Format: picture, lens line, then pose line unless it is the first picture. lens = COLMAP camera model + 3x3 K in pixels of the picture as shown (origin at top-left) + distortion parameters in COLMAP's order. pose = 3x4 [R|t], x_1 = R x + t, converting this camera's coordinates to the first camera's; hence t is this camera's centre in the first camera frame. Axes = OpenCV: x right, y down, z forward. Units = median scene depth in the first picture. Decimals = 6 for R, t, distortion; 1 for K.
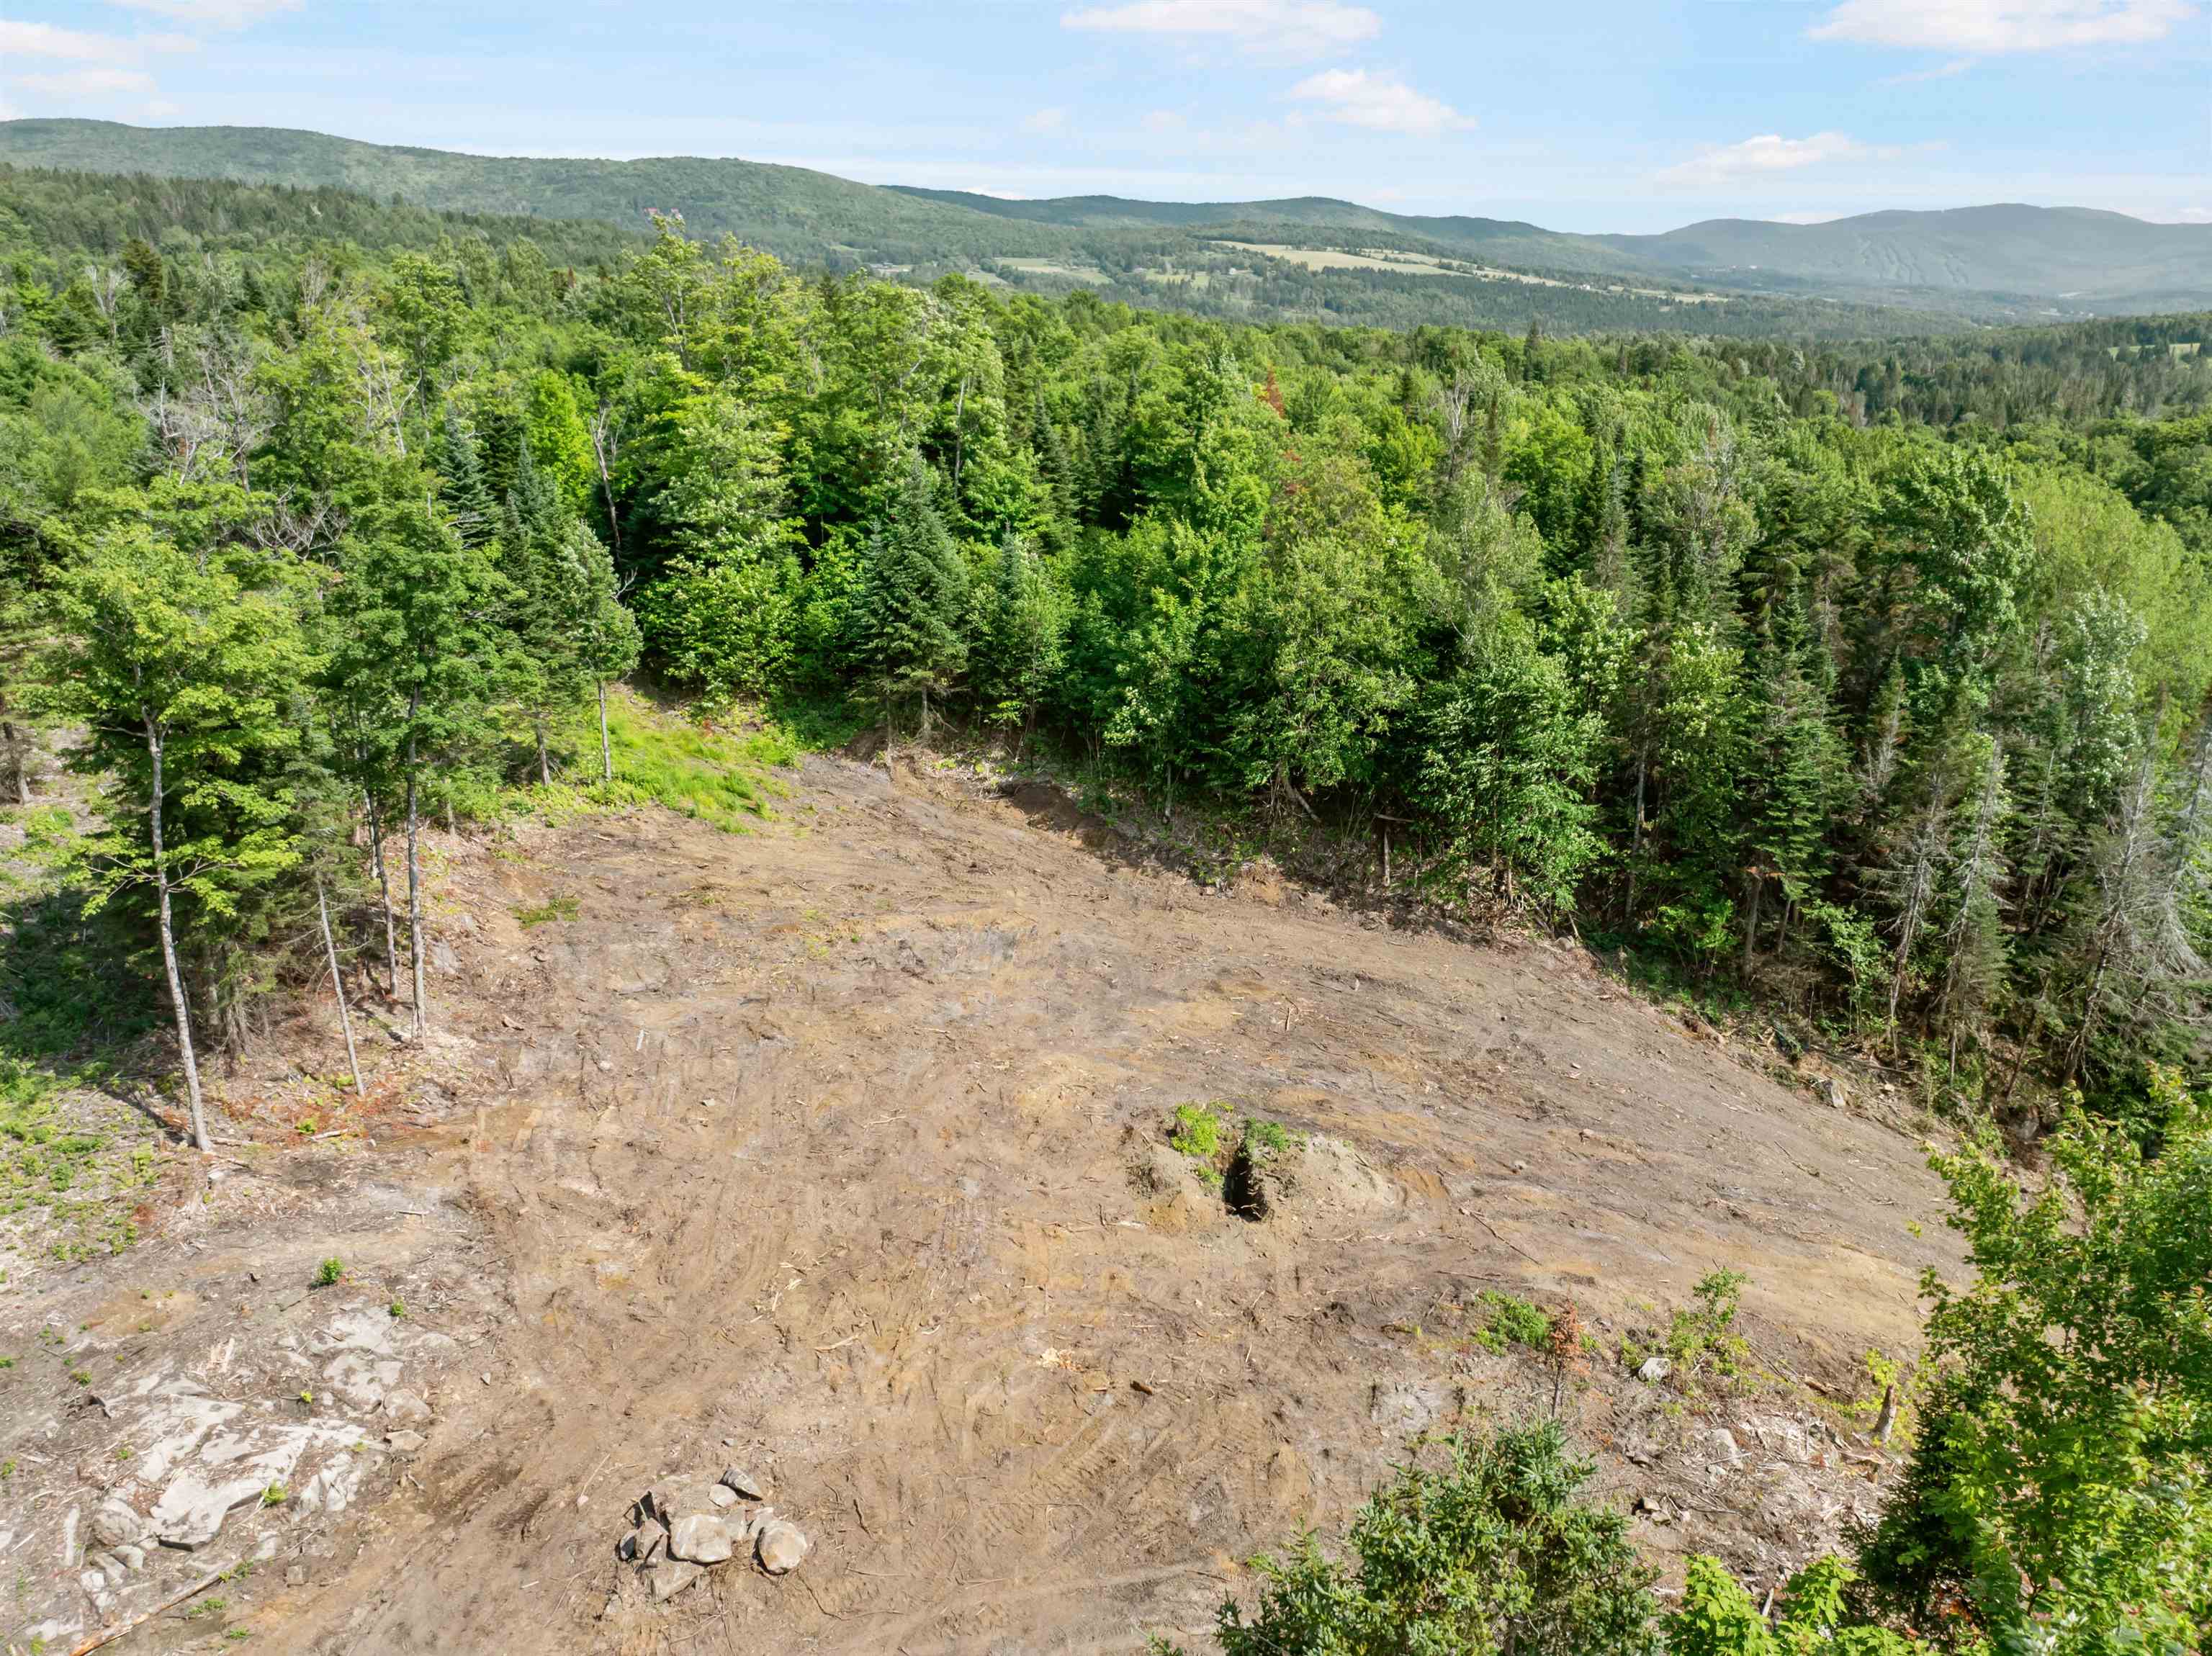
lens RADIAL K [[1549.4, 0, 1113.2], [0, 1549.4, 823.5], [0, 0, 1]] dist [-0.044418, 0.009561]
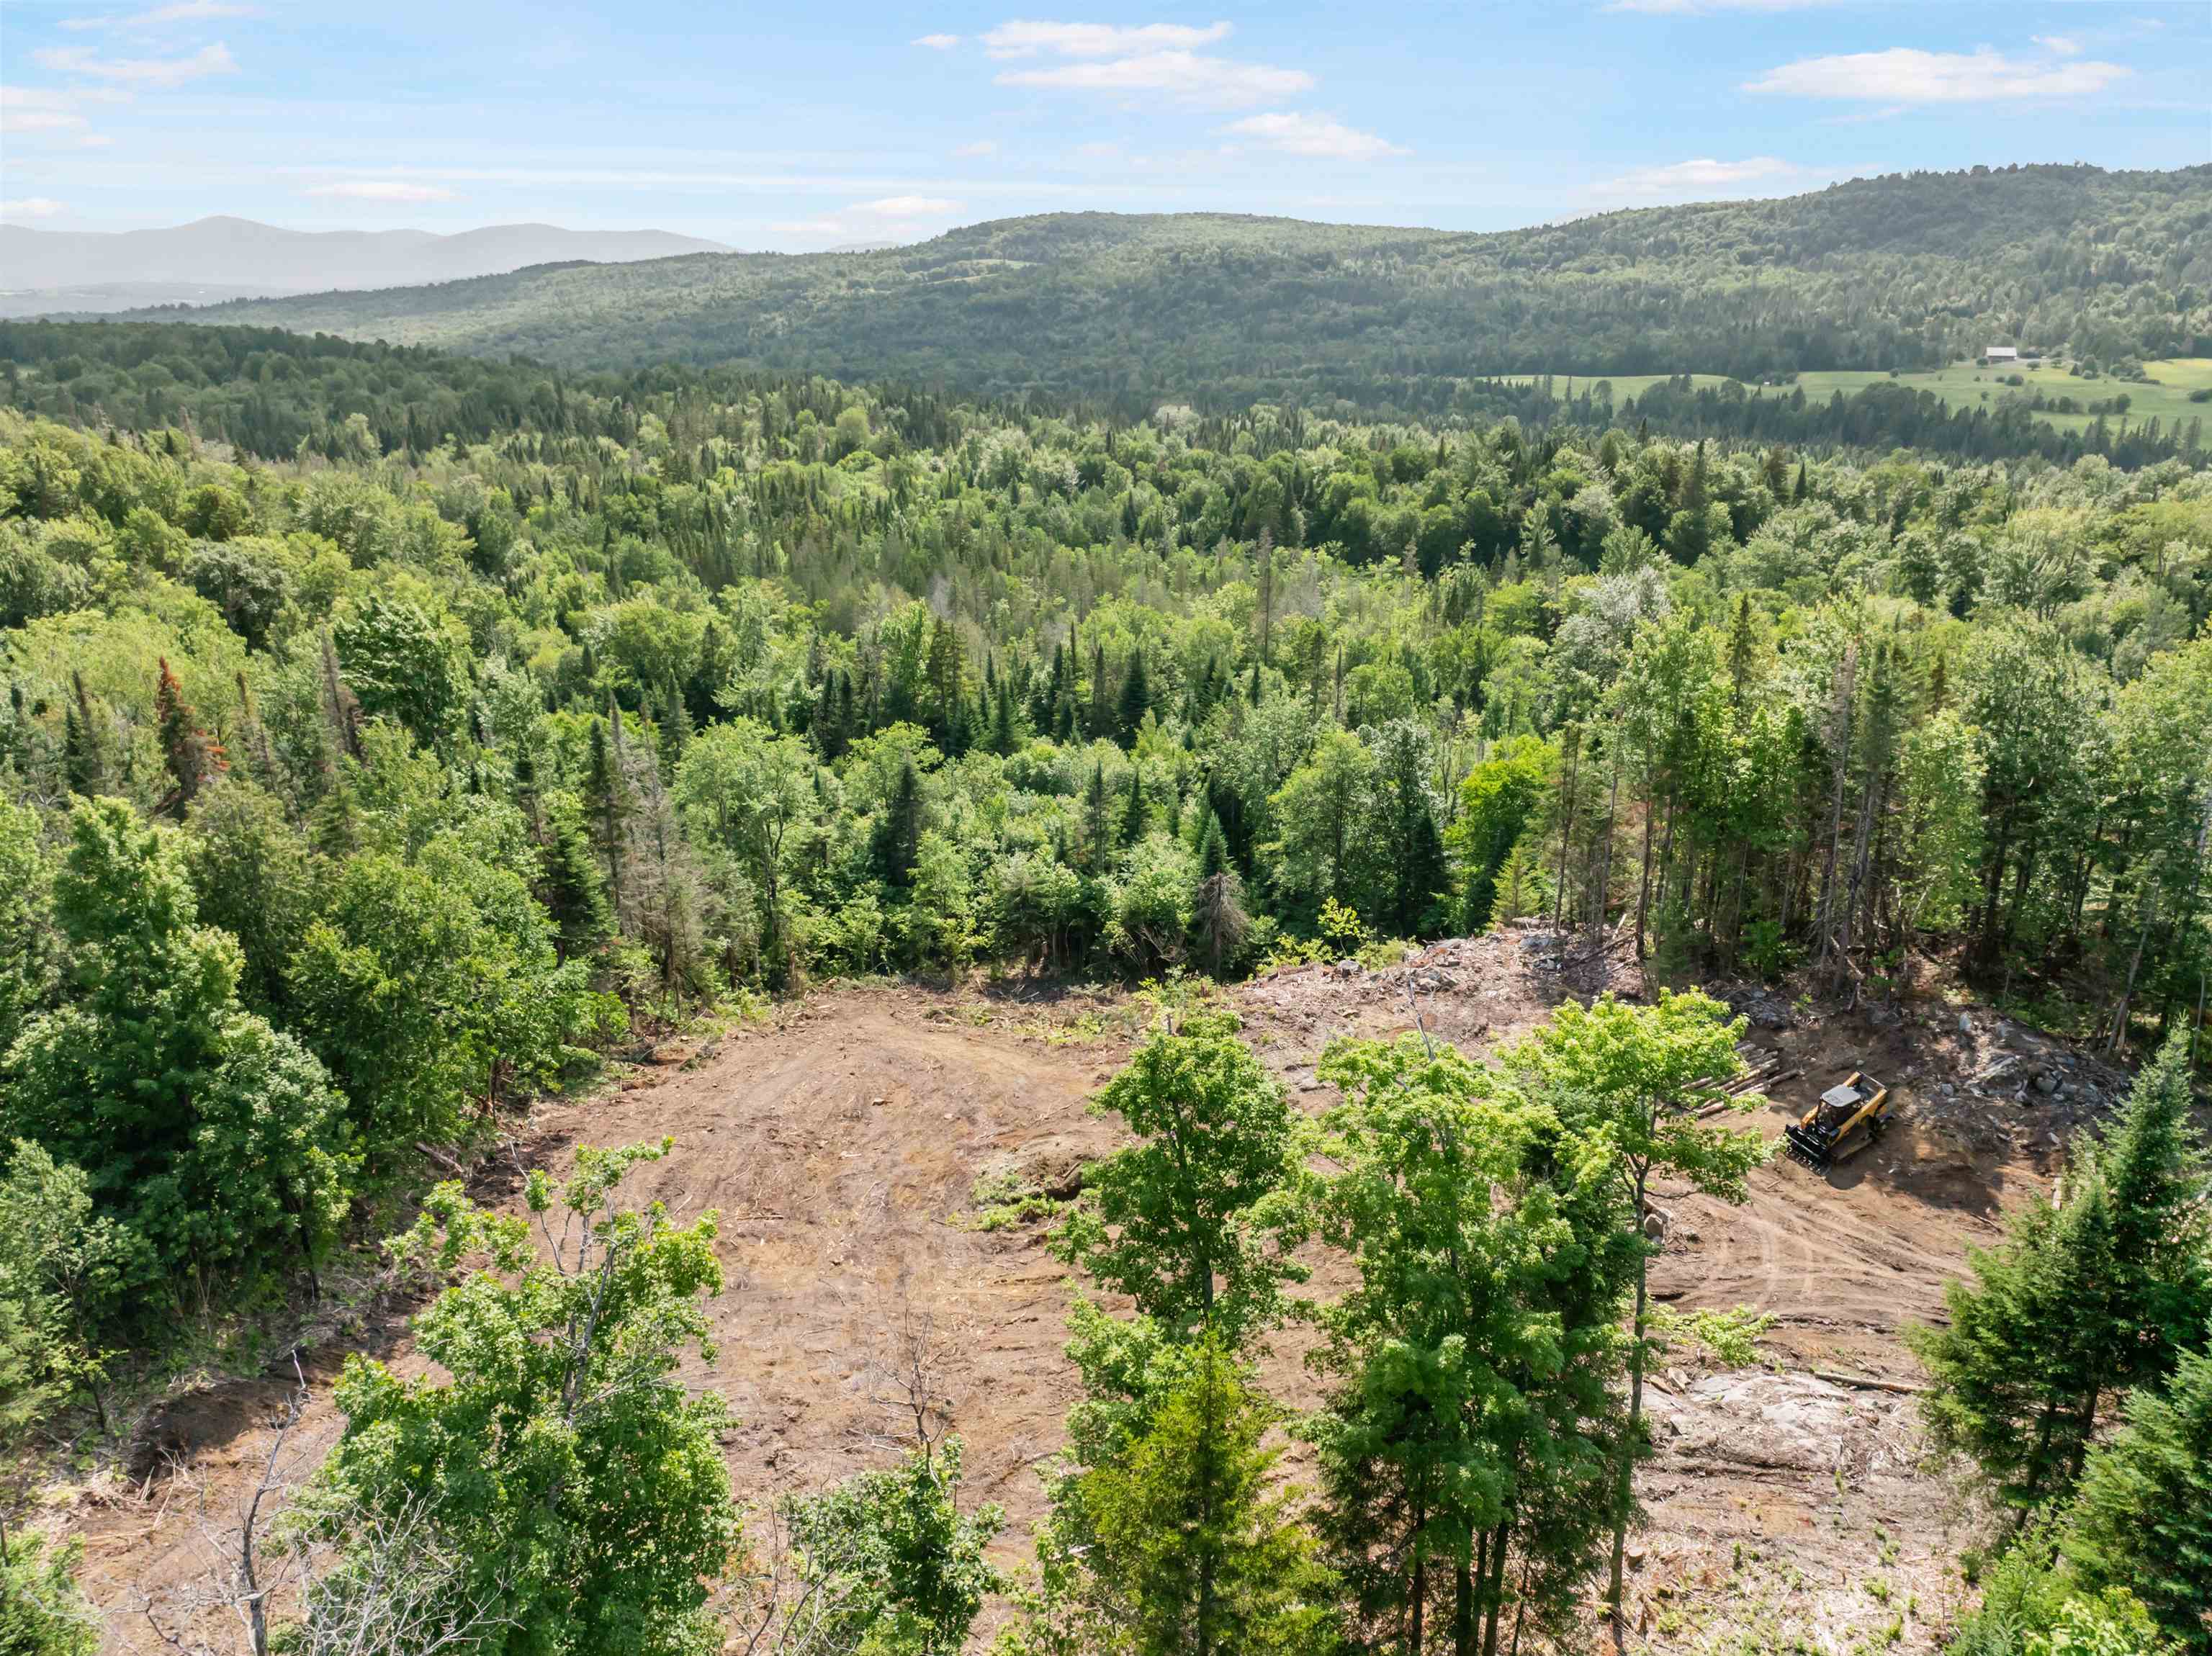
lens RADIAL K [[1549.4, 0, 1113.8], [0, 1549.4, 833.4], [0, 0, 1]] dist [-0.044418, 0.009561]
pose [[-0.292856, -0.335748, 0.895270, -0.699620], [0.327020, 0.844685, 0.423751, -0.397614], [-0.898495, 0.416869, -0.137575, 0.716510]]
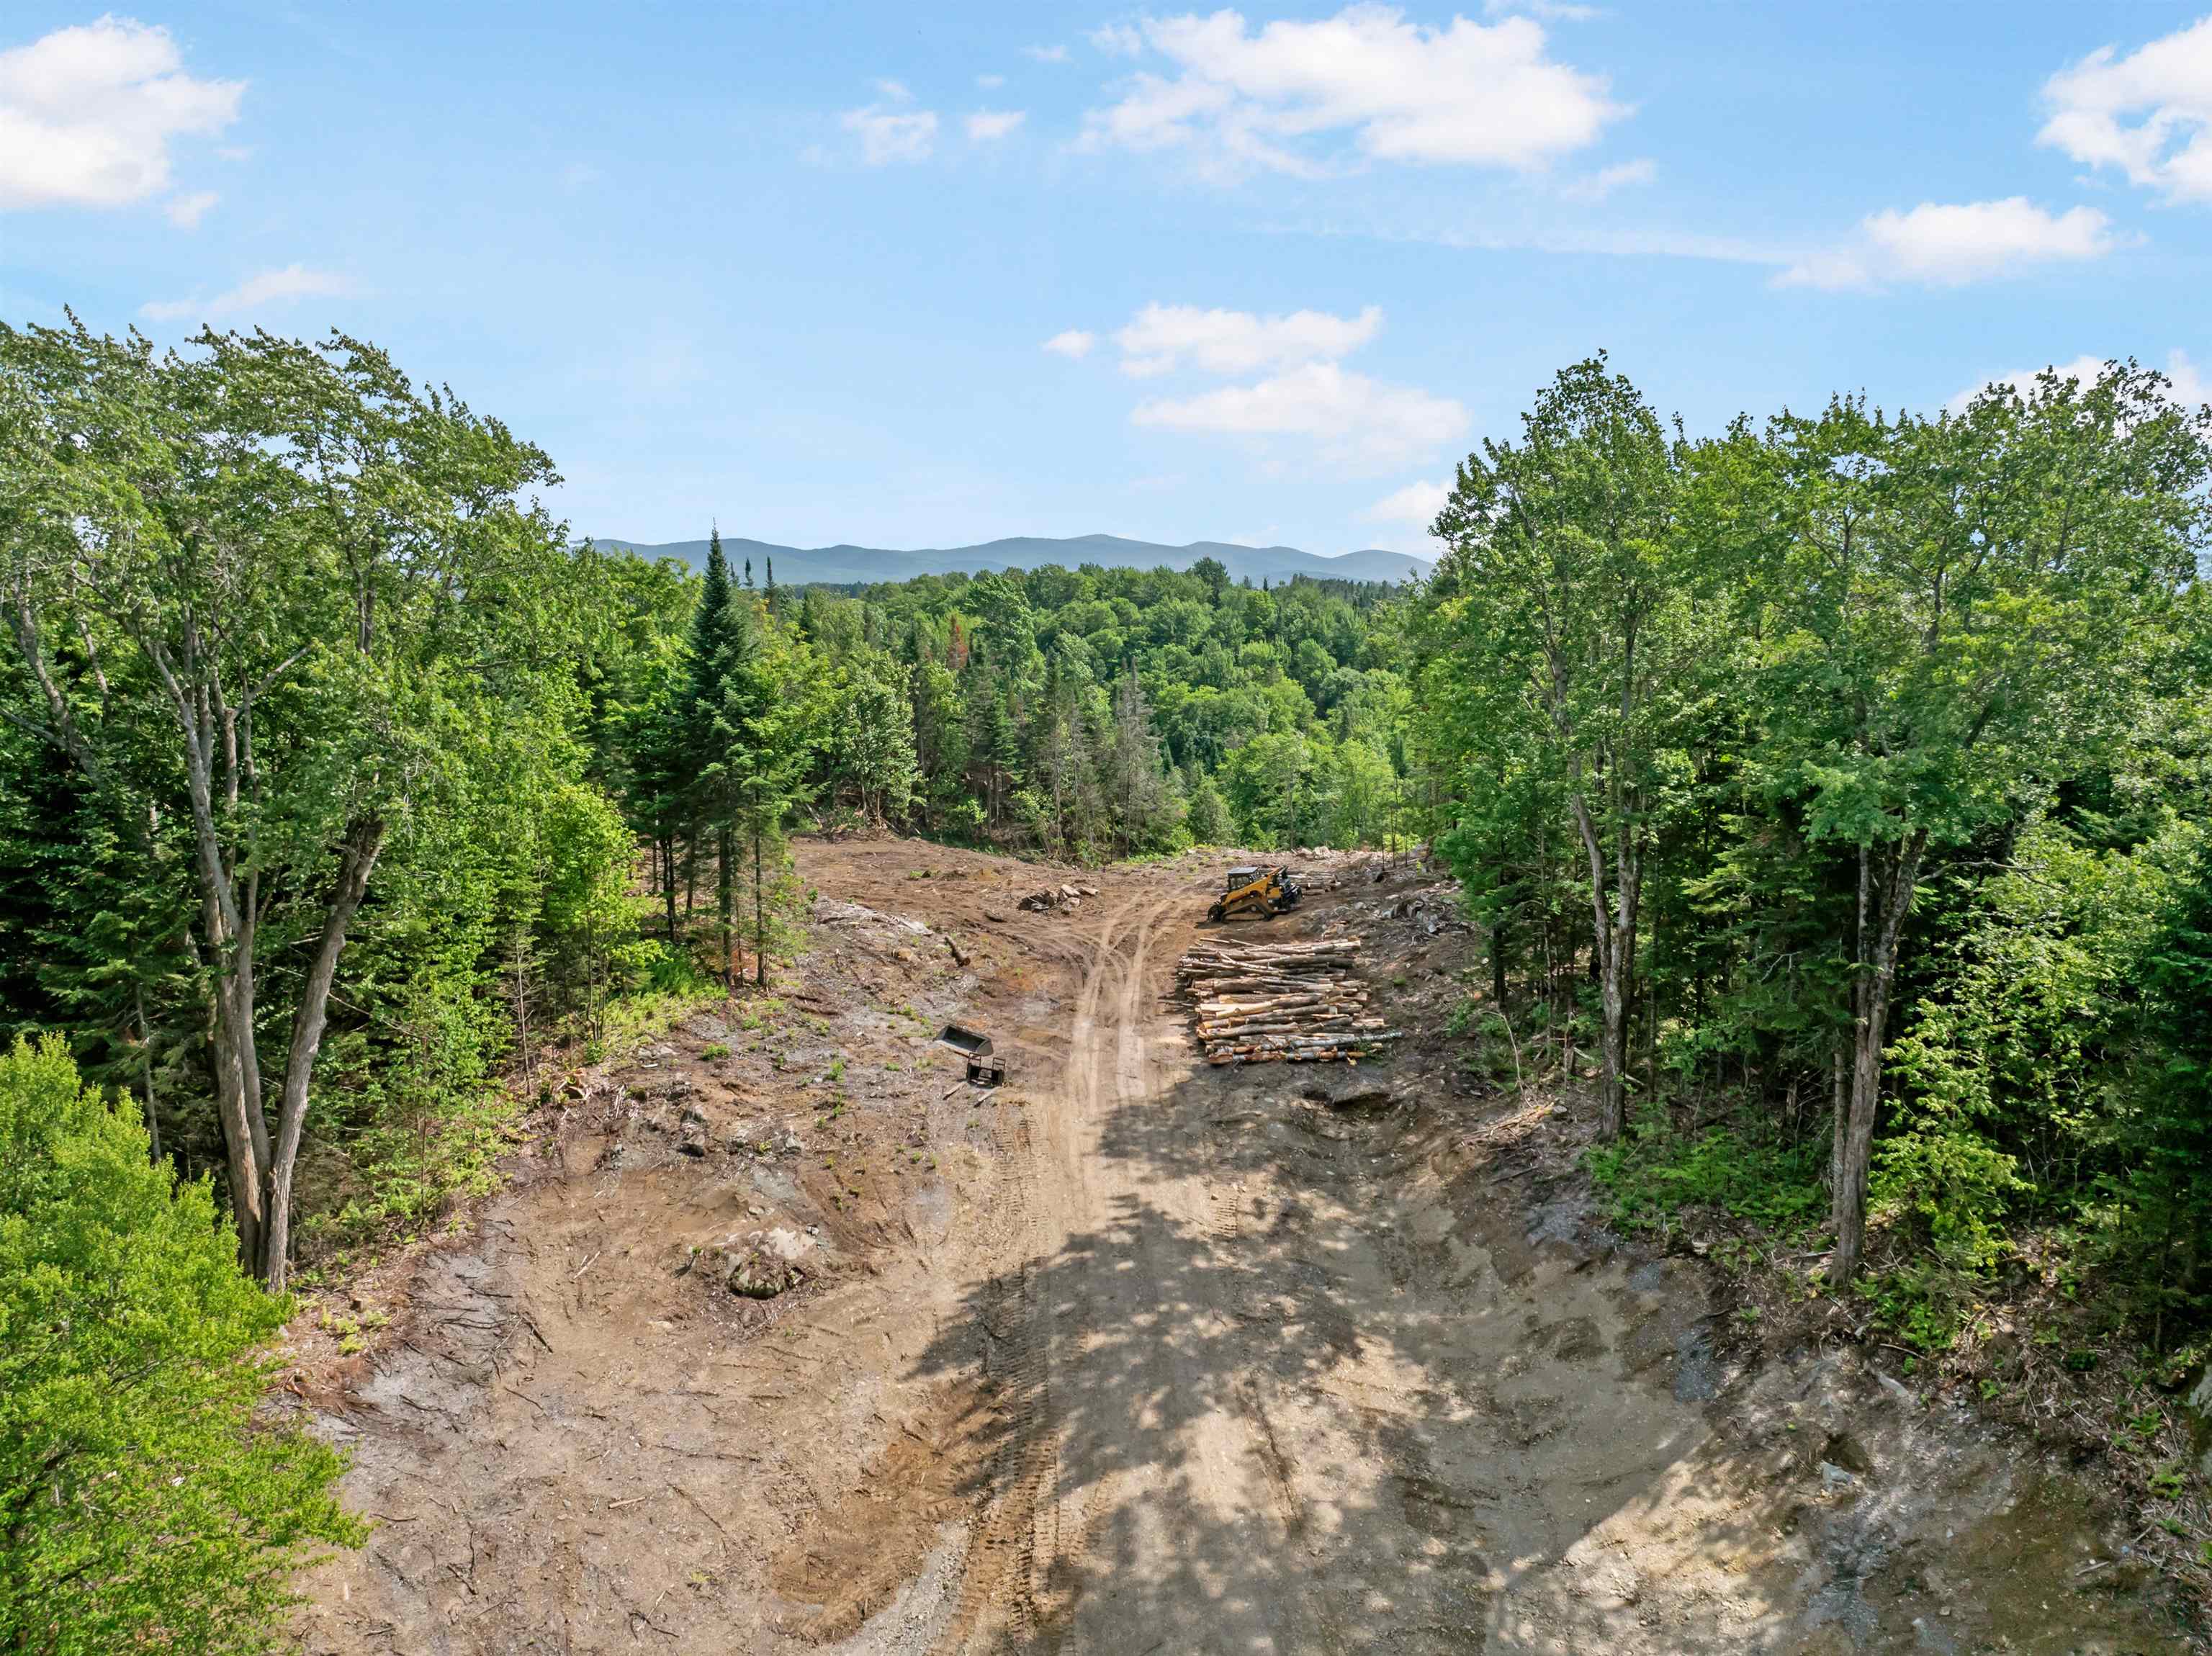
lens RADIAL K [[1549.4, 0, 1109.0], [0, 1549.4, 837.2], [0, 0, 1]] dist [-0.044418, 0.009561]
pose [[0.615210, -0.142338, 0.775407, -0.982697], [0.283945, 0.957562, -0.049508, 0.231342], [-0.735454, 0.250631, 0.629517, -0.318937]]
